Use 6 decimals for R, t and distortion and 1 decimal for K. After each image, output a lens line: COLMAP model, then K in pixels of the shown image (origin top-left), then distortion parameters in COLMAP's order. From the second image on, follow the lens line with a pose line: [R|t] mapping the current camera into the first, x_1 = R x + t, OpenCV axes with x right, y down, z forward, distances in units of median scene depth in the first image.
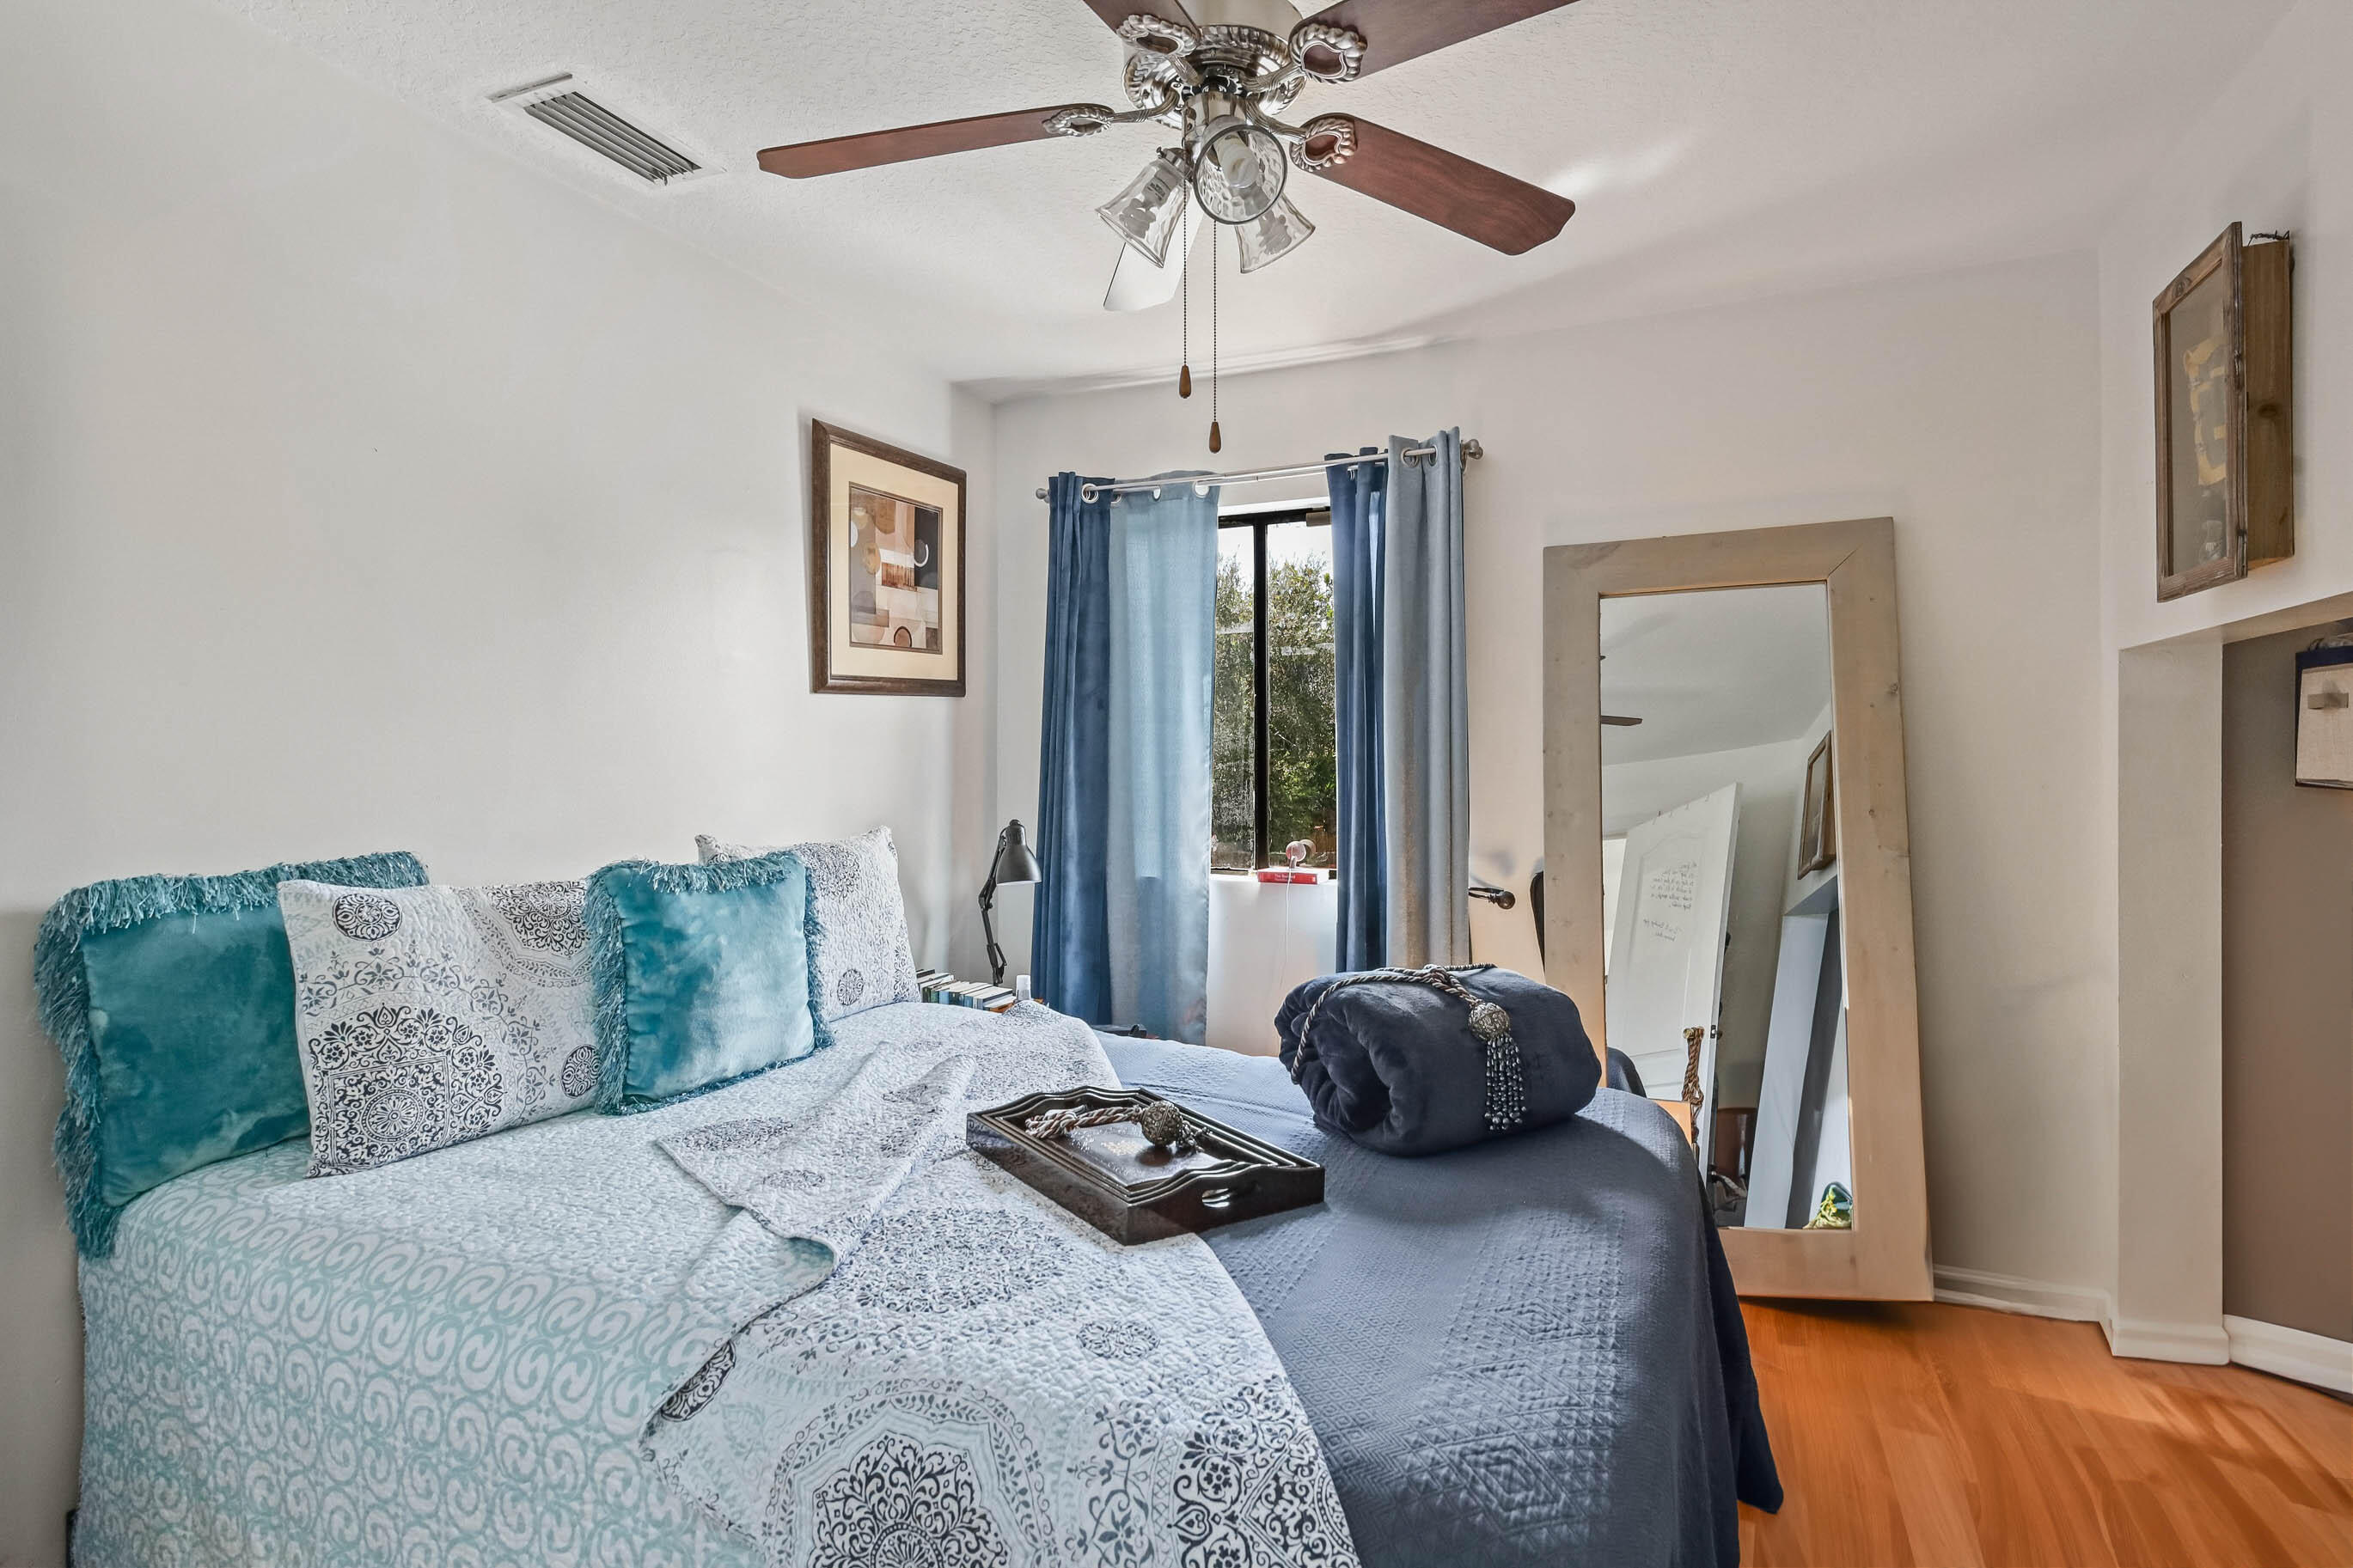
lens RADIAL K [[1181.0, 0, 1156.5], [0, 1181.0, 769.9], [0, 0, 1]] dist [0.057005, -0.029125]
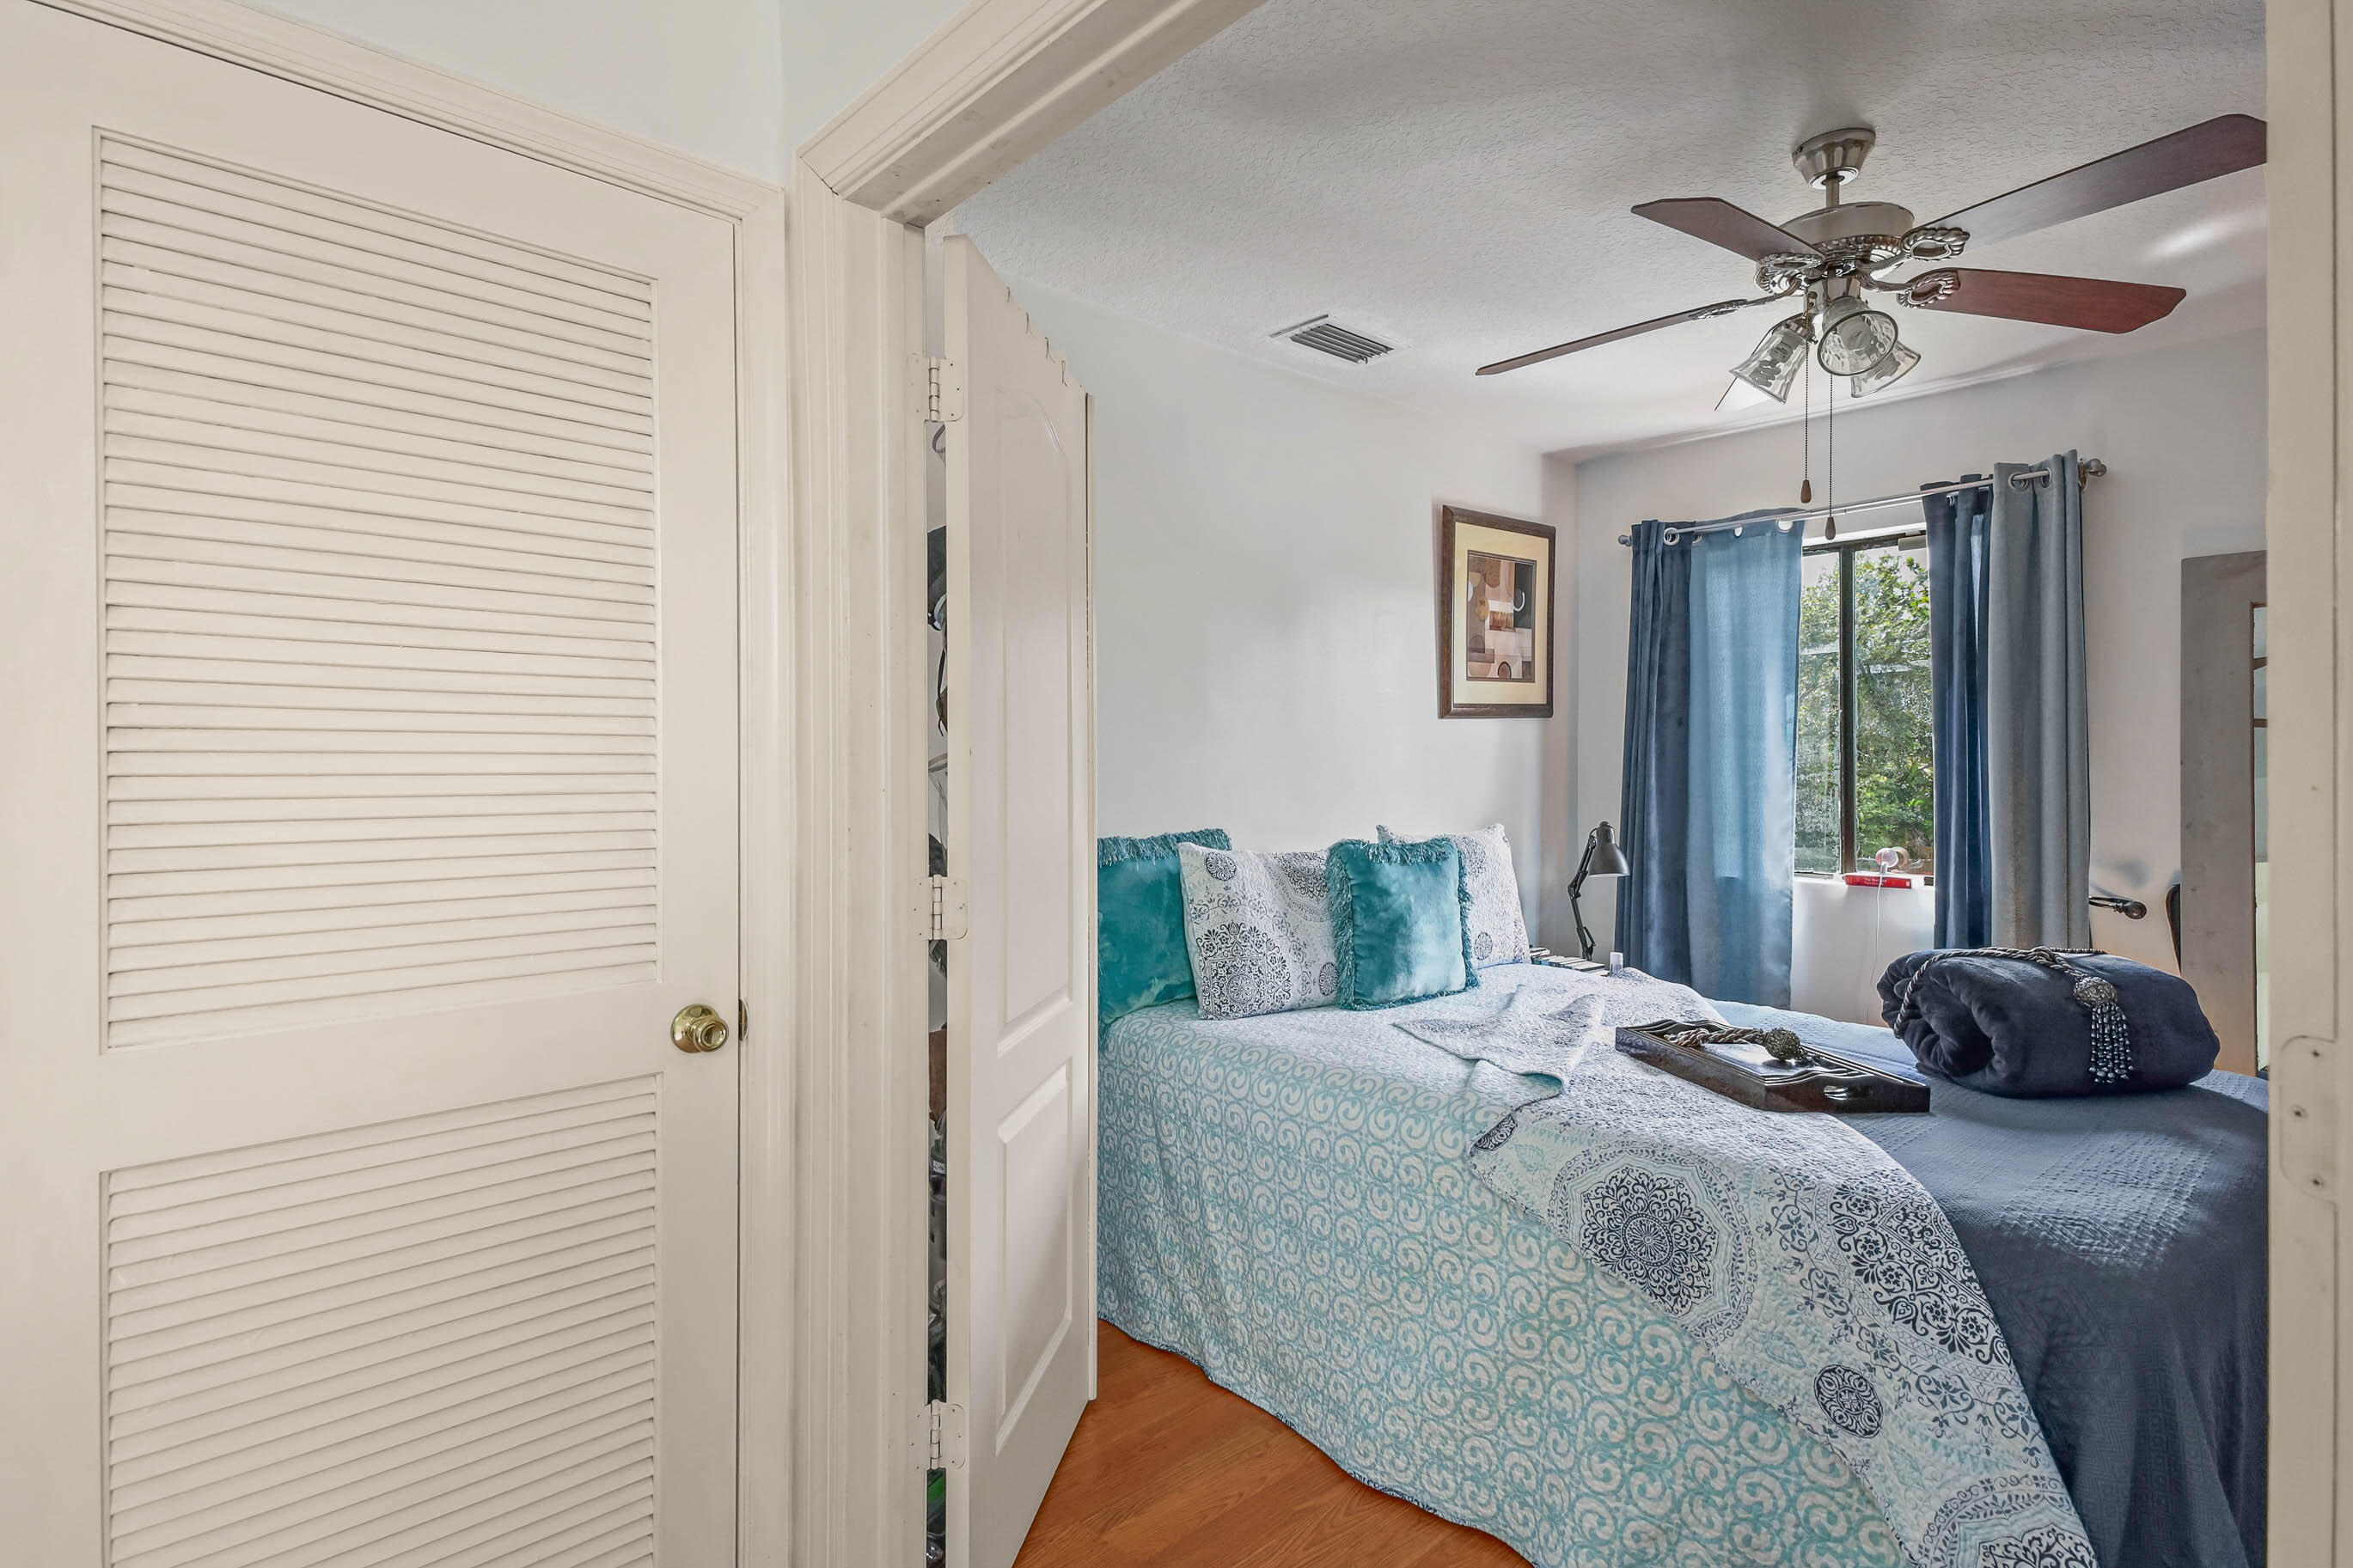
lens RADIAL K [[1181.0, 0, 1156.5], [0, 1181.0, 769.9], [0, 0, 1]] dist [0.057005, -0.029125]
pose [[0.914451, 0.000867, -0.404696, -0.080134], [-0.004941, 0.999947, -0.009024, 0.005562], [0.404666, 0.010252, 0.914407, -0.444491]]
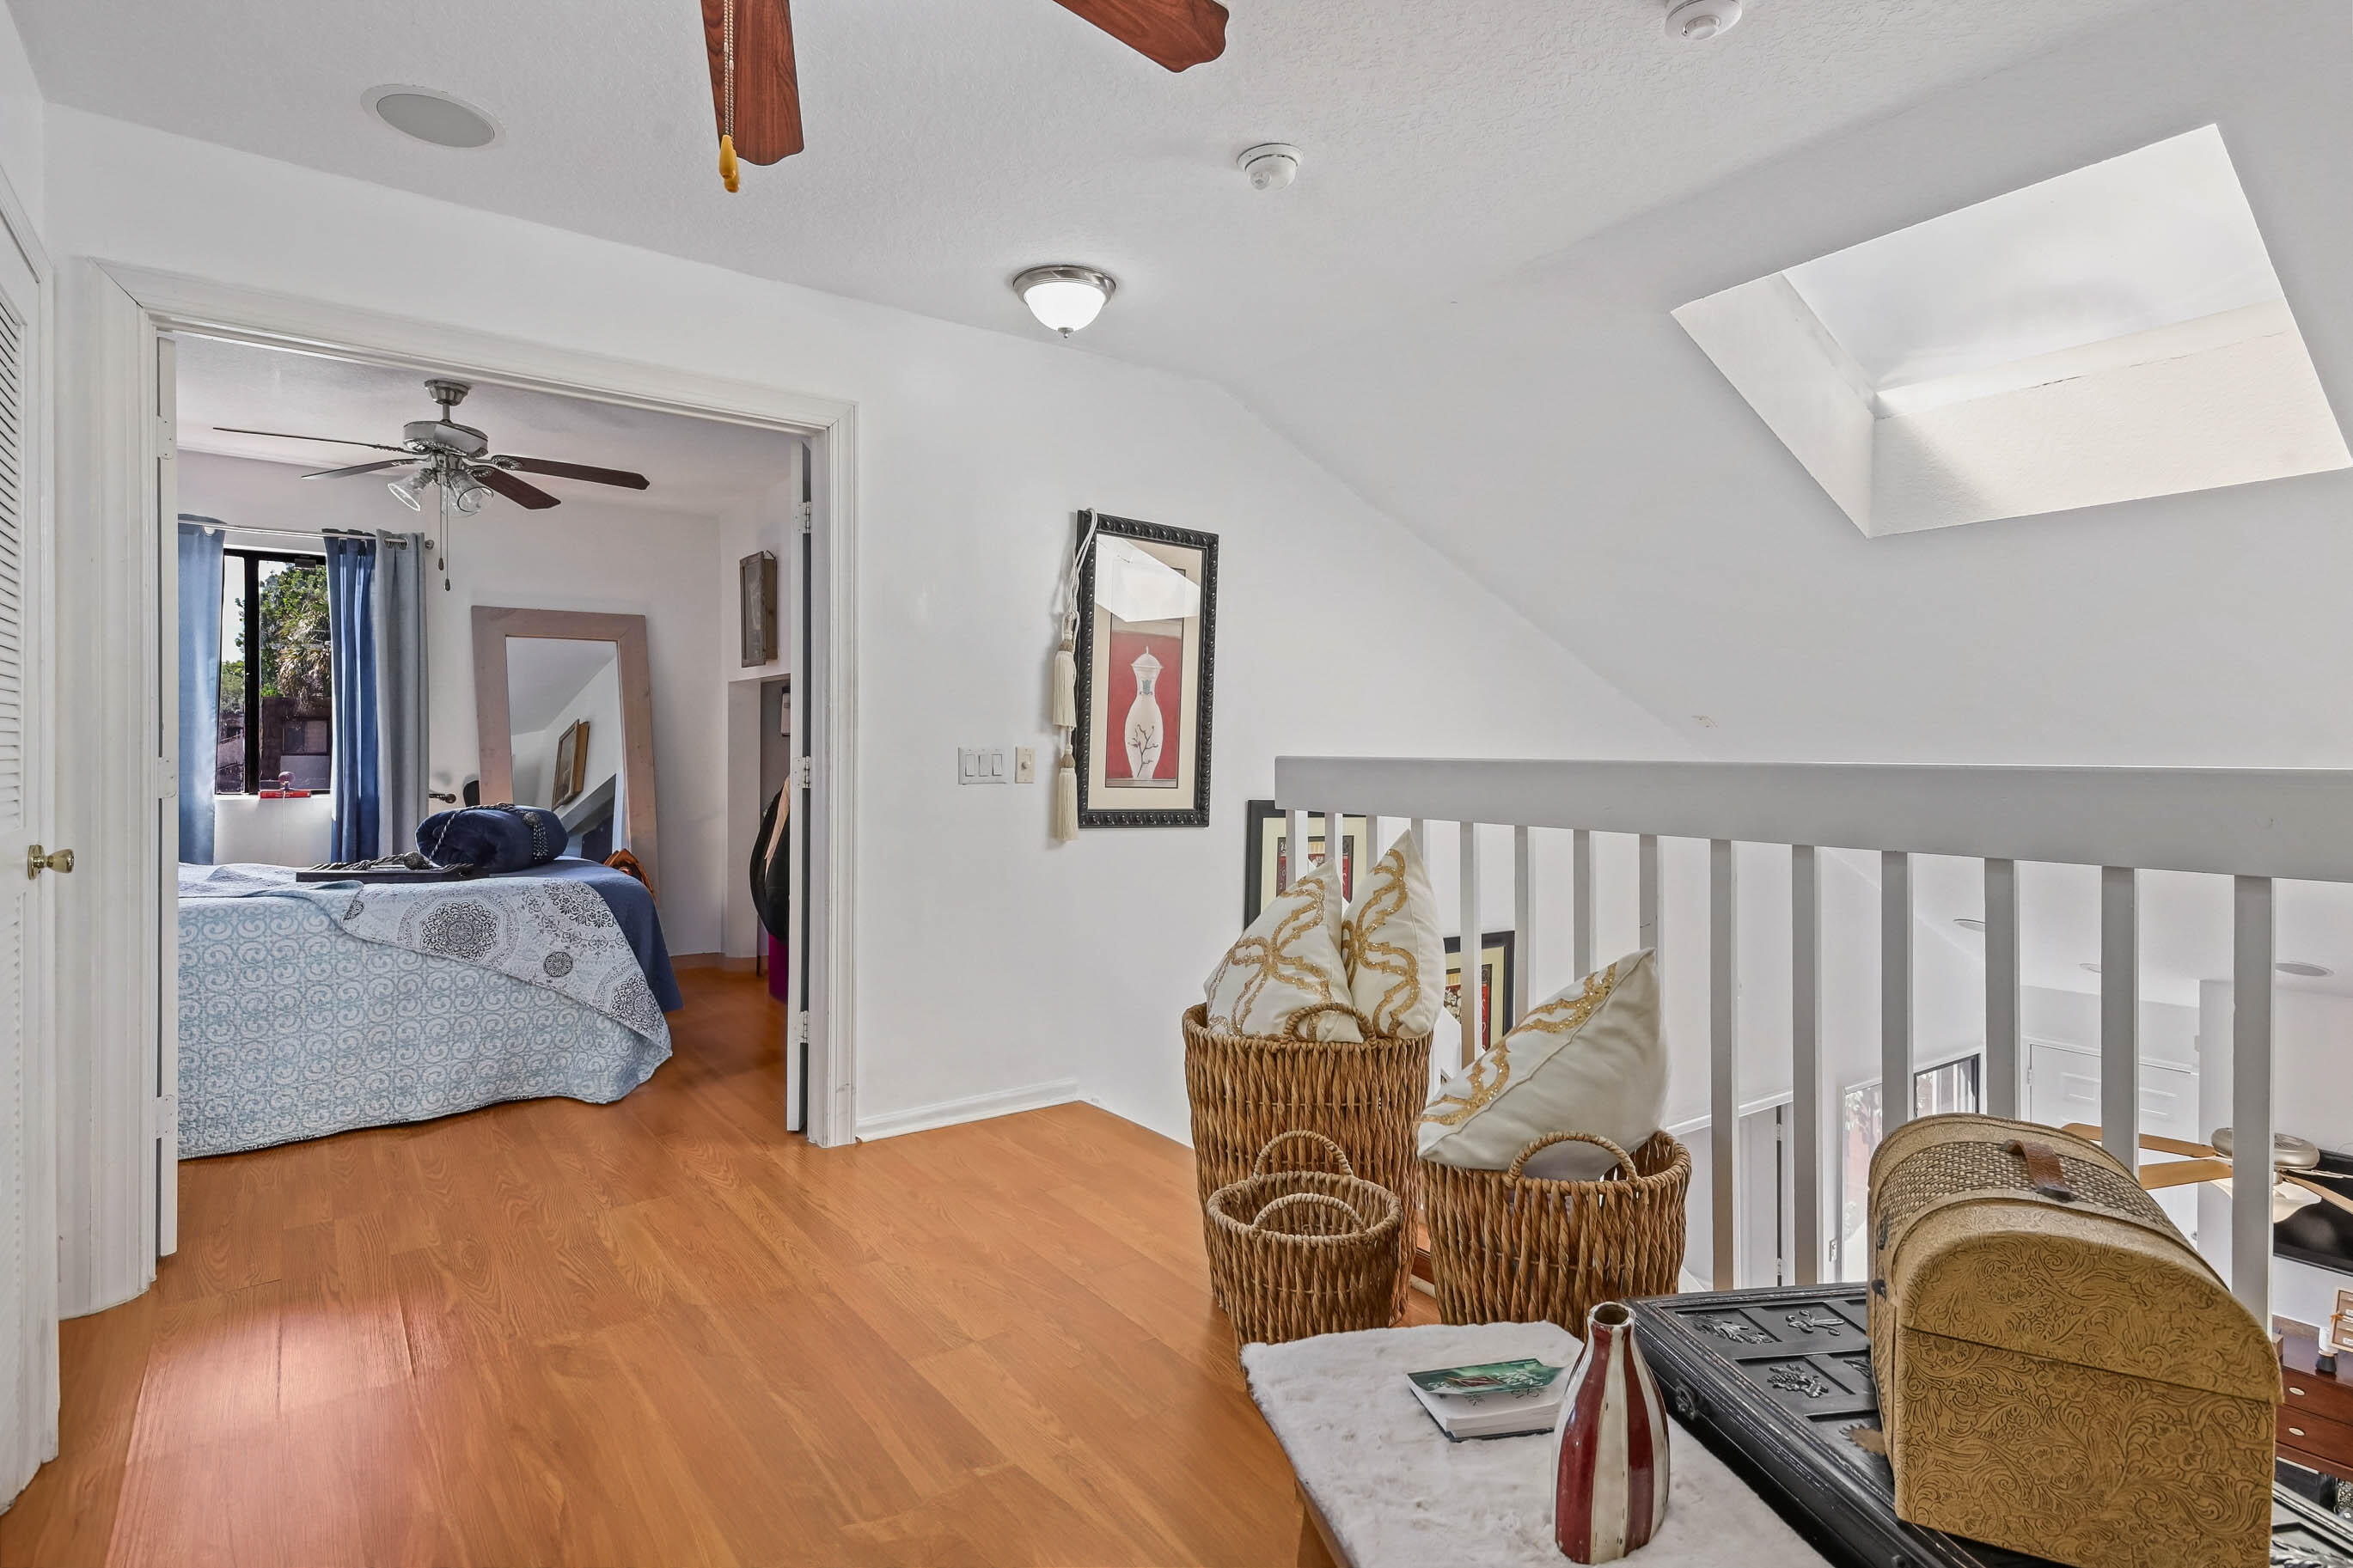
lens RADIAL K [[1181.0, 0, 1156.5], [0, 1181.0, 769.9], [0, 0, 1]] dist [0.057005, -0.029125]
pose [[0.512613, -0.009390, 0.858568, -1.142110], [0.000710, 0.999944, 0.010512, 0.074954], [-0.858619, -0.004779, 0.512591, -1.347998]]
